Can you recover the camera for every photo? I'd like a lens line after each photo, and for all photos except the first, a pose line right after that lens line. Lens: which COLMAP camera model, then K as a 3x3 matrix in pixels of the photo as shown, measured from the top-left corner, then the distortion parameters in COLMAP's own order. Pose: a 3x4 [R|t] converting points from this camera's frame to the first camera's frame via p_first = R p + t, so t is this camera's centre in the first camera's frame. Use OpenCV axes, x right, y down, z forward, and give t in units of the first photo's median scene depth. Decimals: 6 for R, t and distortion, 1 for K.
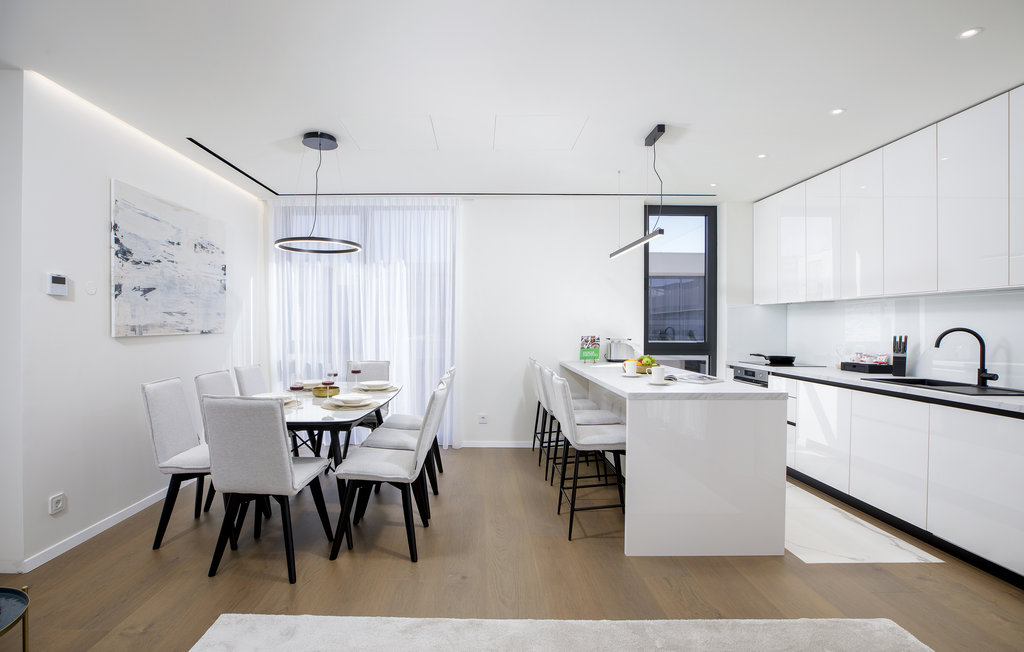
lens RADIAL K [[497.3, 0, 480.0], [0, 497.3, 322.4], [0, 0, 1]] dist [-0.024264, -0.000149]
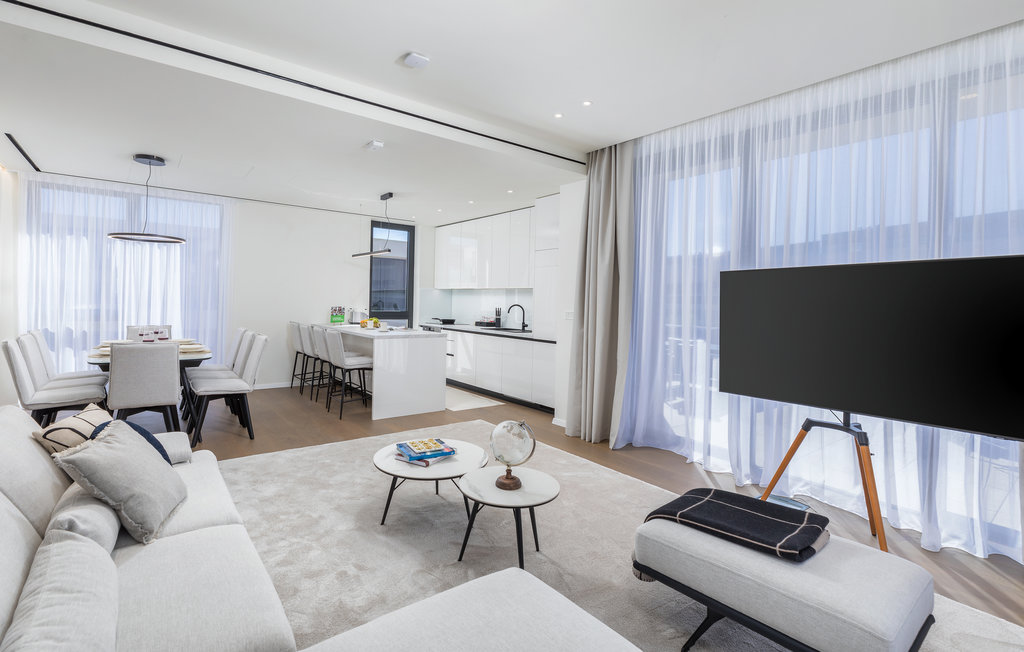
lens RADIAL K [[476.3, 0, 509.5], [0, 476.3, 317.2], [0, 0, 1]] dist [0.000800, -0.000137]
pose [[0.790511, -0.008102, 0.612394, -0.286612], [-0.022440, 0.998858, 0.042180, -0.016258], [-0.612037, -0.047086, 0.789426, -0.532352]]
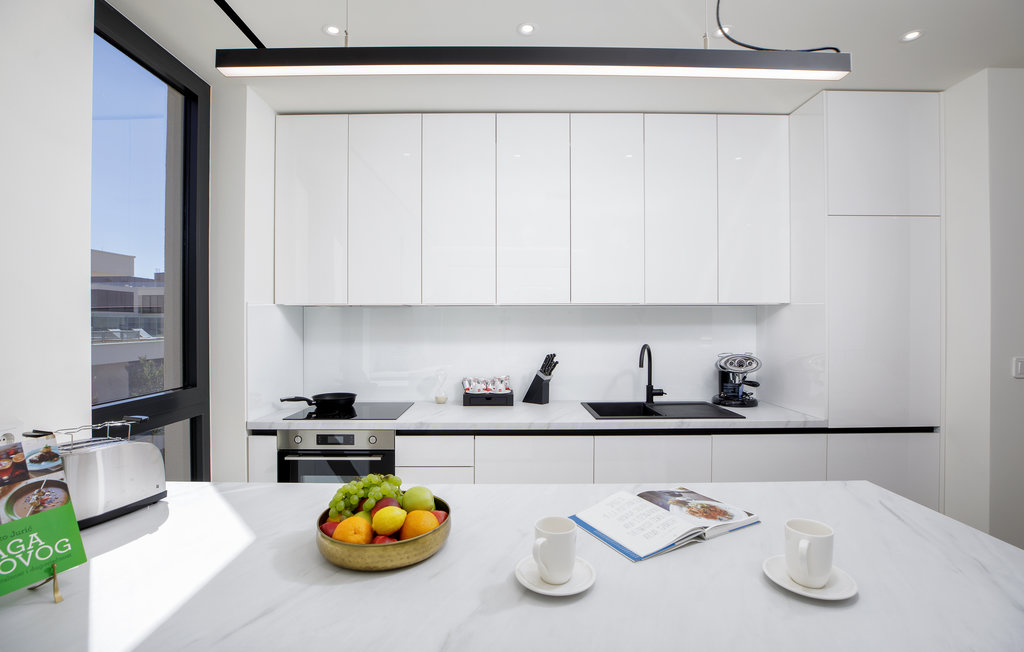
lens RADIAL K [[476.3, 0, 509.5], [0, 476.3, 317.2], [0, 0, 1]] dist [0.000800, -0.000137]
pose [[-0.026421, 0.005516, 0.999636, 0.060375], [-0.008967, 0.999943, -0.005755, -0.023717], [-0.999611, -0.009116, -0.026370, 0.936027]]
